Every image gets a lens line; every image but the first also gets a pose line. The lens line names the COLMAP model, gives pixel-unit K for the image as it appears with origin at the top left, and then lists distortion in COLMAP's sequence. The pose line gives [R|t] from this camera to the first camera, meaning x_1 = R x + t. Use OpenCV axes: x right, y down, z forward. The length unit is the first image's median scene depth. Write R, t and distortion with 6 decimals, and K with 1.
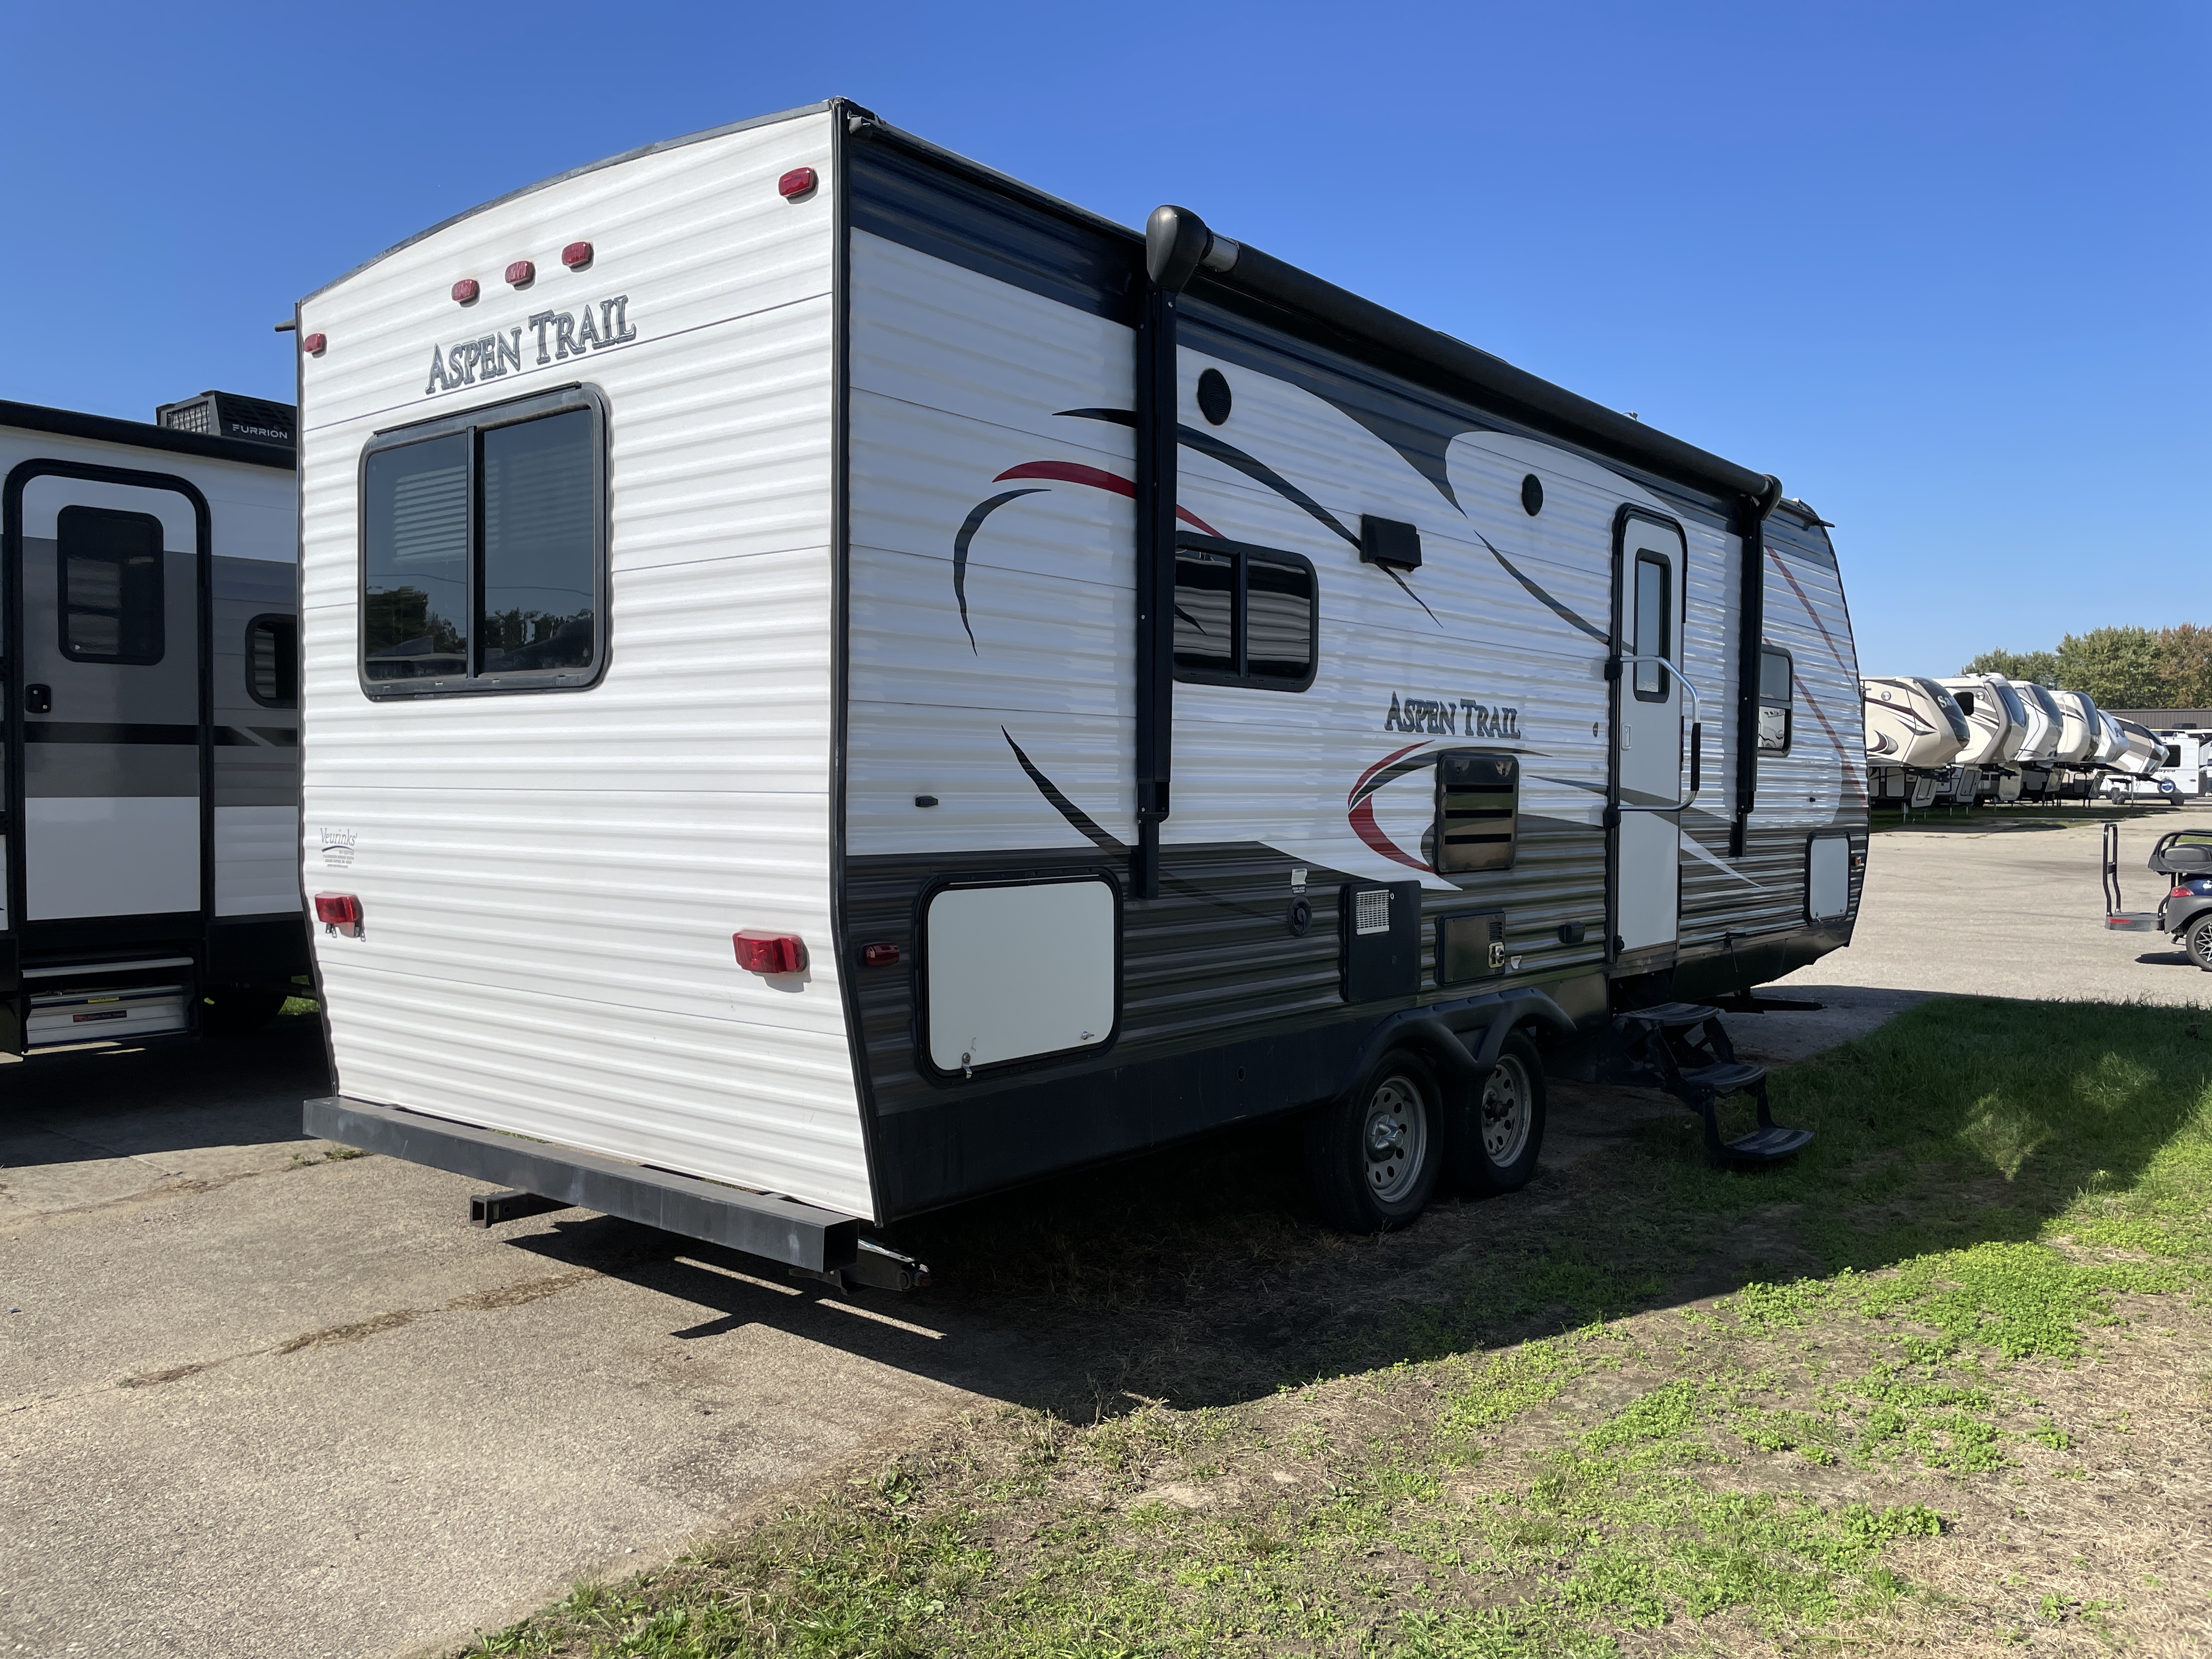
lens RADIAL K [[1688.6, 0, 1123.8], [0, 1688.6, 821.5], [0, 0, 1]] dist [0.071008, -0.104166]
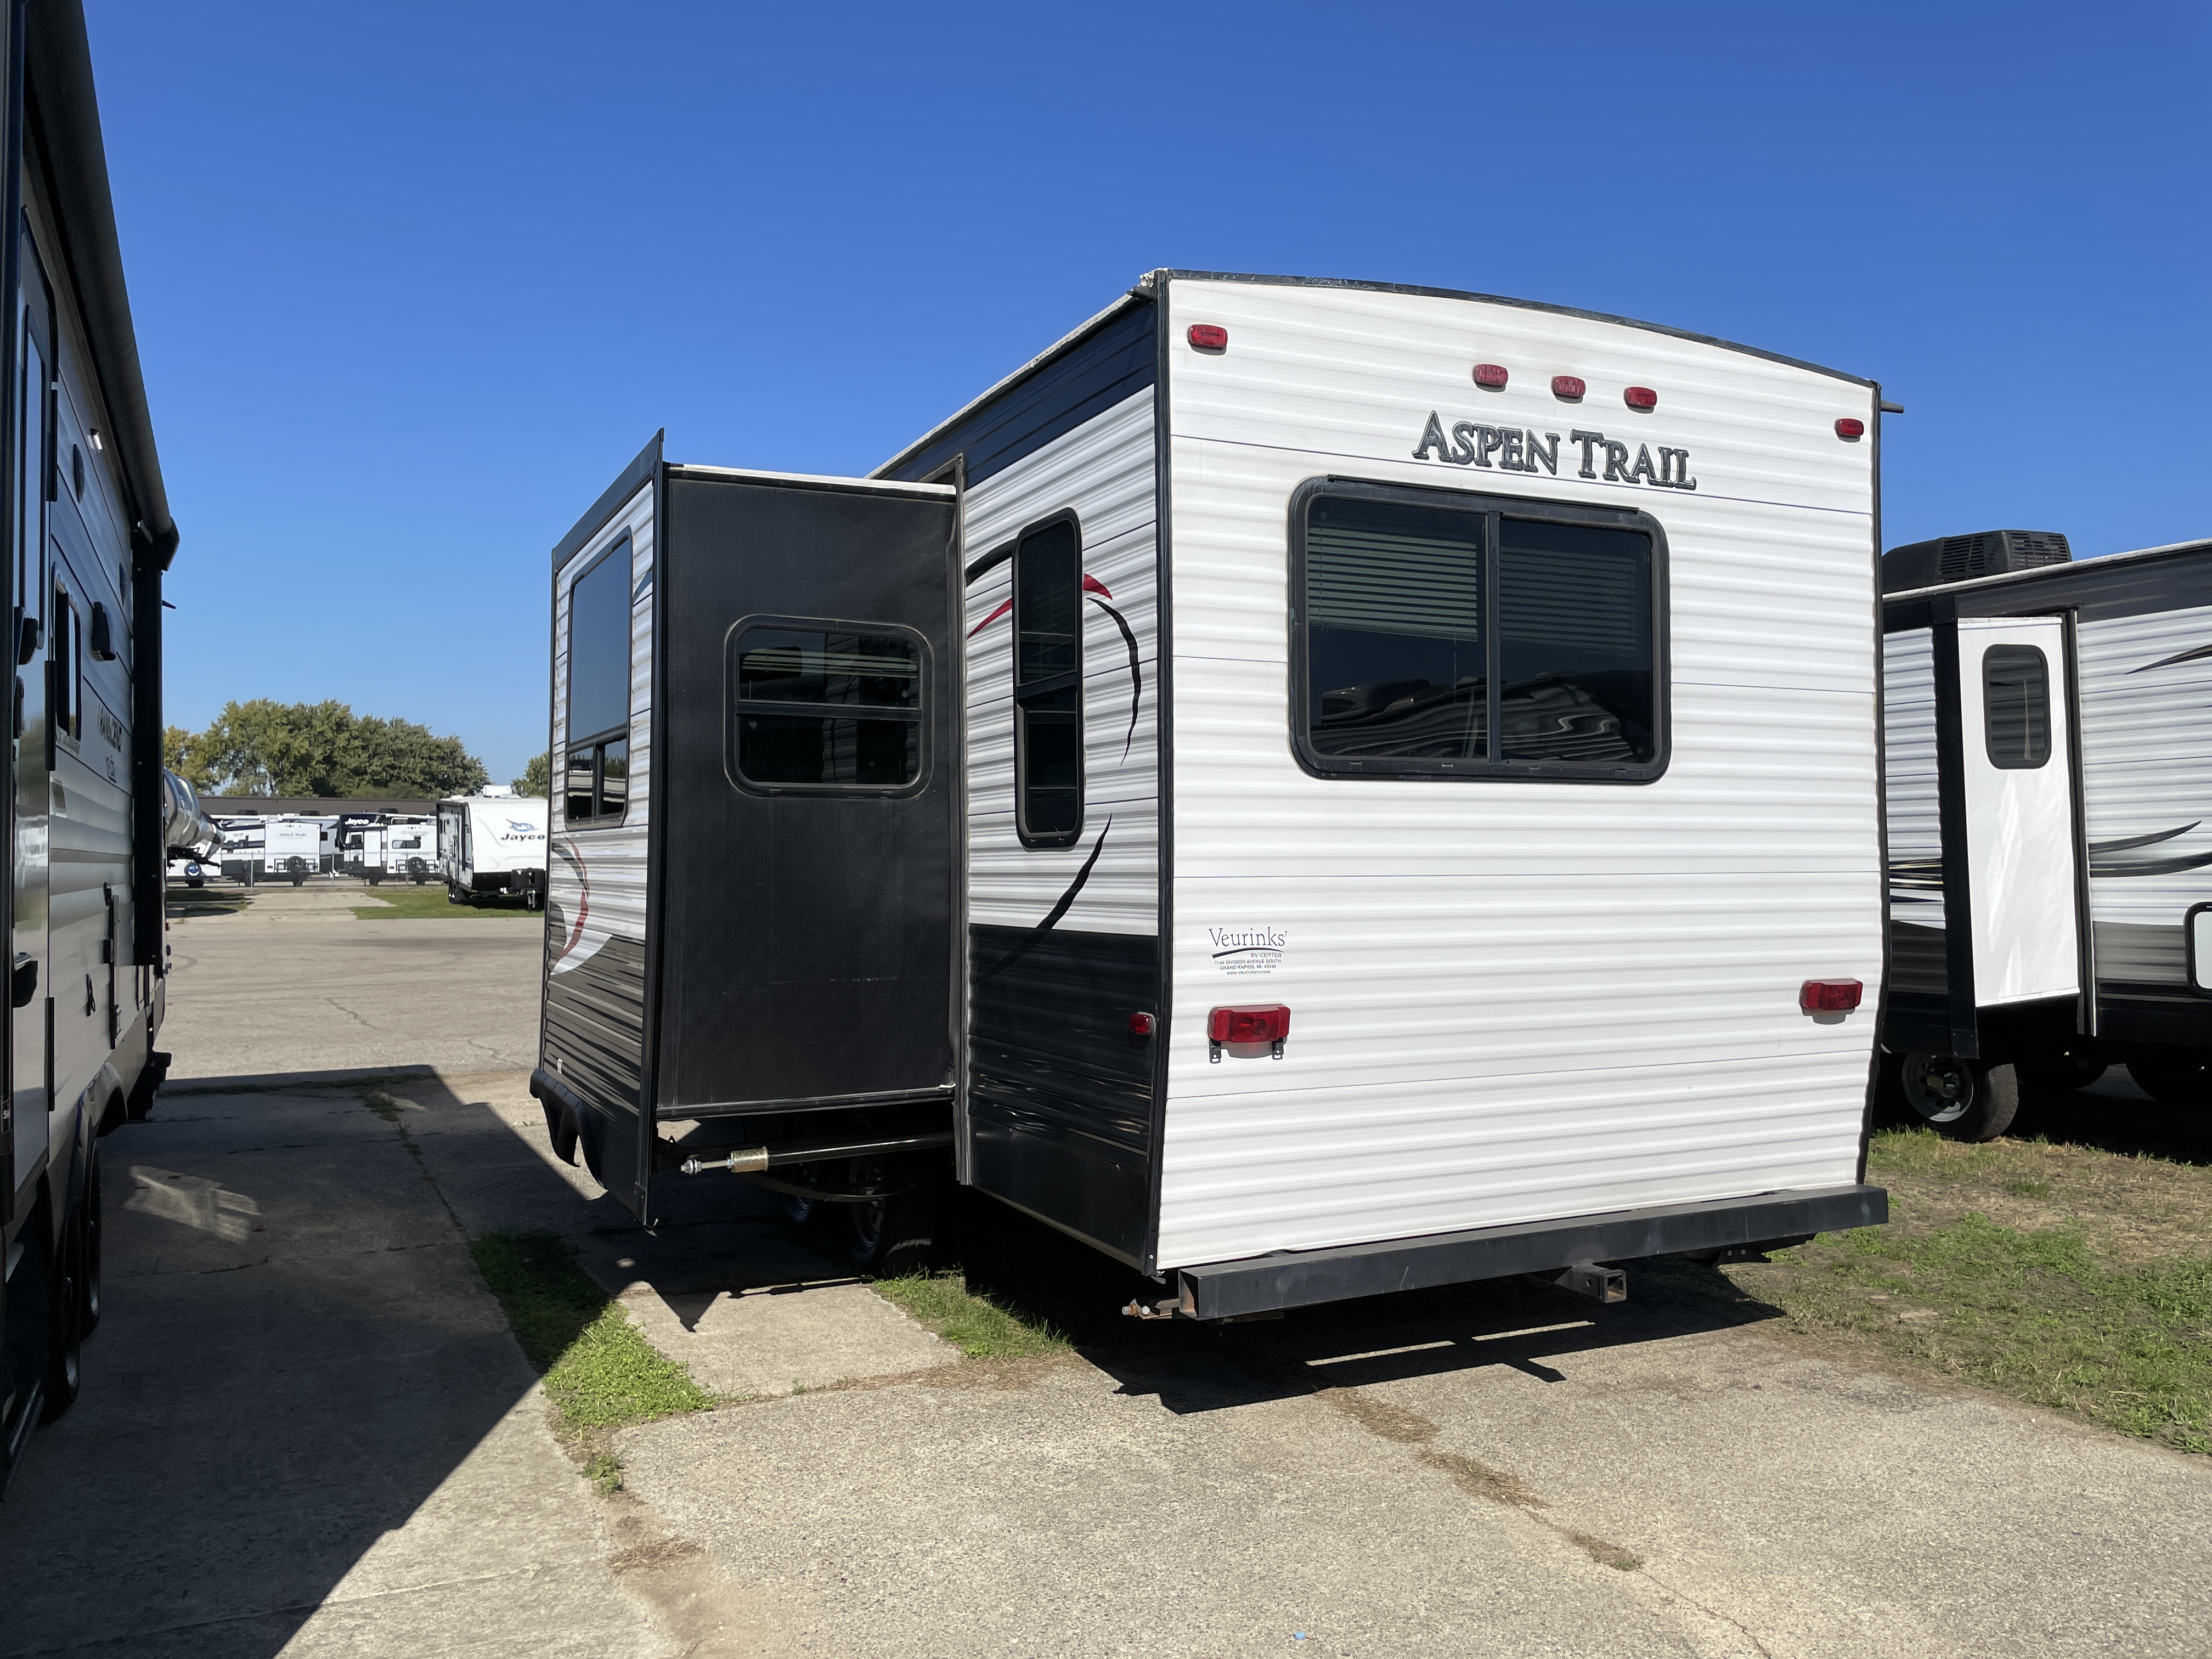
lens RADIAL K [[1688.6, 0, 1123.8], [0, 1688.6, 821.5], [0, 0, 1]] dist [0.071008, -0.104166]
pose [[0.417860, 0.015117, 0.908386, -1.427753], [0.029928, 0.999090, -0.030393, -0.028148], [-0.908018, 0.039886, 0.417027, 0.823481]]
